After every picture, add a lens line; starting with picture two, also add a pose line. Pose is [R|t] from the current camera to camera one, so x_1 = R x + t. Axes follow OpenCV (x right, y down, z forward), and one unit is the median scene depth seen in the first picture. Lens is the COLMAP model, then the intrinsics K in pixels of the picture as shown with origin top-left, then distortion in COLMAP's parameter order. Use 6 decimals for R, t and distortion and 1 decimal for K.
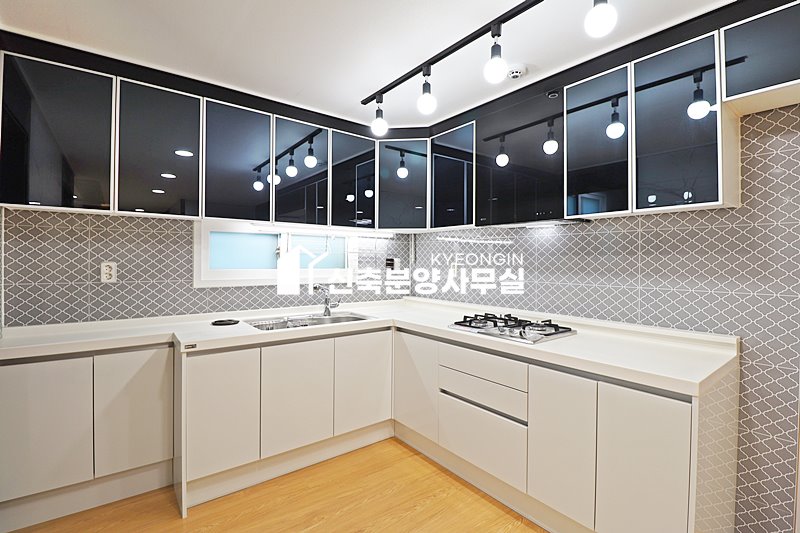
lens RADIAL K [[383.2, 0, 396.2], [0, 383.2, 258.3], [0, 0, 1]] dist [0.023078, -0.015338]
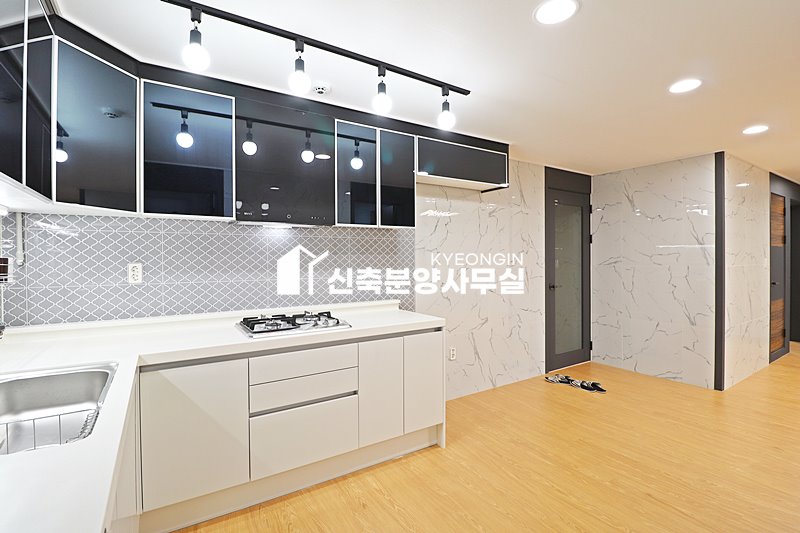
lens RADIAL K [[371.6, 0, 400.6], [0, 371.6, 261.3], [0, 0, 1]] dist [-0.000813, -0.013132]
pose [[0.082288, -0.007699, 0.996579, -0.637883], [0.003303, 0.999967, 0.007452, 0.005851], [-0.996603, 0.002678, 0.082310, 0.598429]]
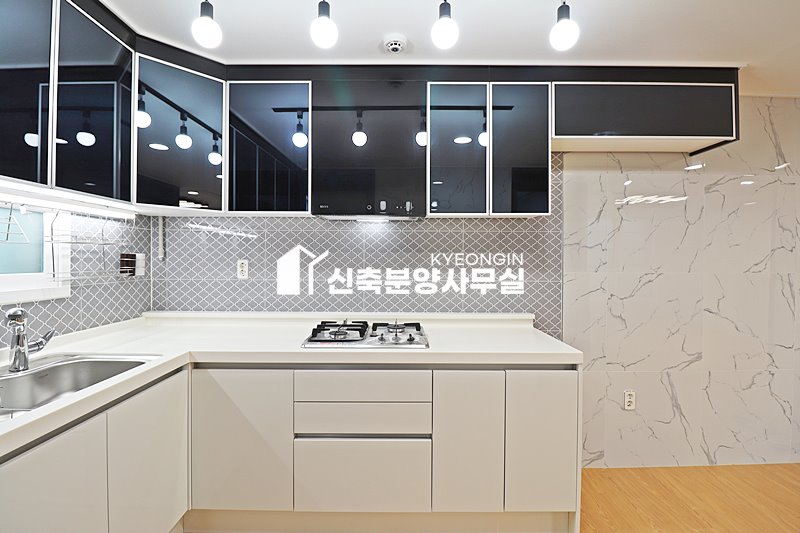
lens RADIAL K [[368.6, 0, 398.1], [0, 368.6, 258.3], [0, 0, 1]] dist [0.000511, -0.013088]
pose [[0.604209, -0.002678, 0.796822, -0.315060], [-0.006034, 0.999950, 0.007936, 0.001040], [-0.796803, -0.009603, 0.604162, 0.421067]]
